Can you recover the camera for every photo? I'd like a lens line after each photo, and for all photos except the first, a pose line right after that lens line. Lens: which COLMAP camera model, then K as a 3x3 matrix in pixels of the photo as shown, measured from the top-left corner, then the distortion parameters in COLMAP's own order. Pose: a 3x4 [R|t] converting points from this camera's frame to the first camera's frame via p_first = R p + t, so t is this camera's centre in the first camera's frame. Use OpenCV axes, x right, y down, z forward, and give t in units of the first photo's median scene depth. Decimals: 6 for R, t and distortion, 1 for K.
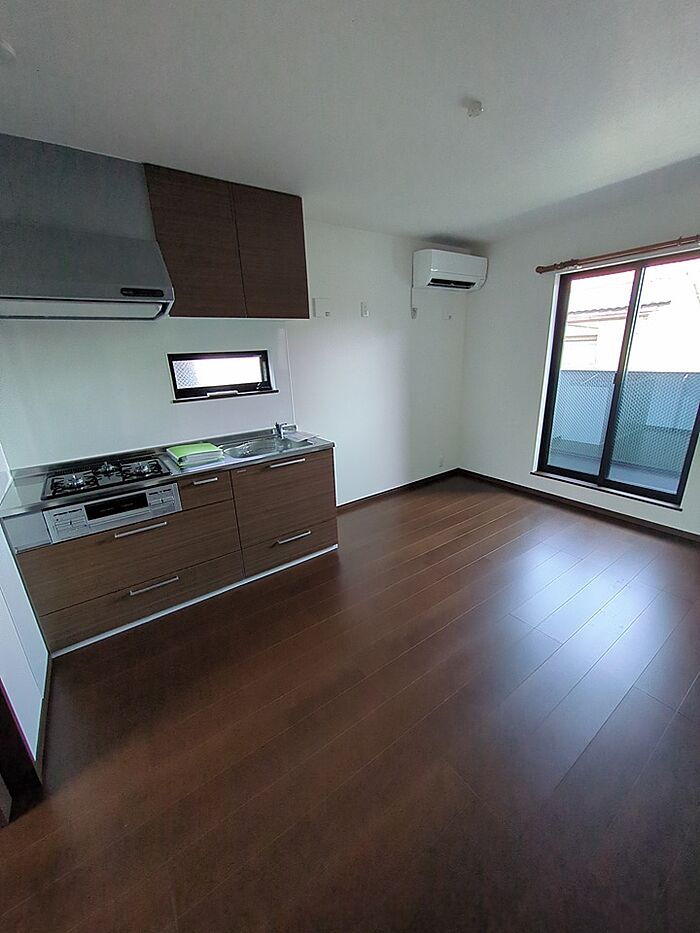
lens RADIAL K [[369.4, 0, 350.0], [0, 369.4, 466.5], [0, 0, 1]] dist [-0.001243, -0.000095]
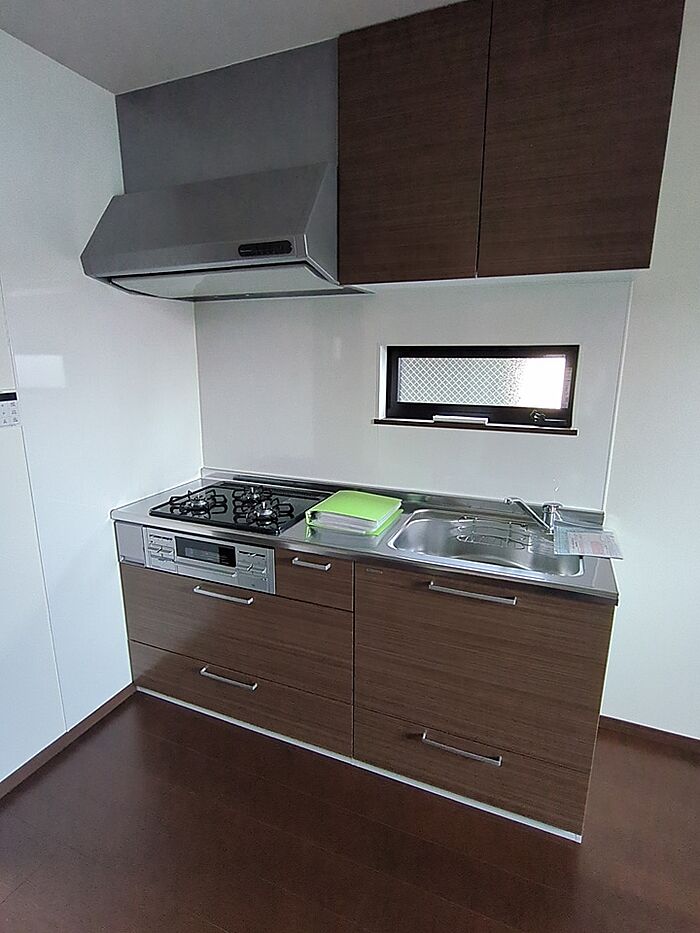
lens RADIAL K [[493.8, 0, 350.0], [0, 493.8, 466.5], [0, 0, 1]] dist [-0.003471, -0.000878]
pose [[0.521617, 0.230190, -0.821540, 0.216018], [-0.276404, 0.956577, 0.092531, -0.175807], [0.807165, 0.178811, 0.562593, 0.534197]]
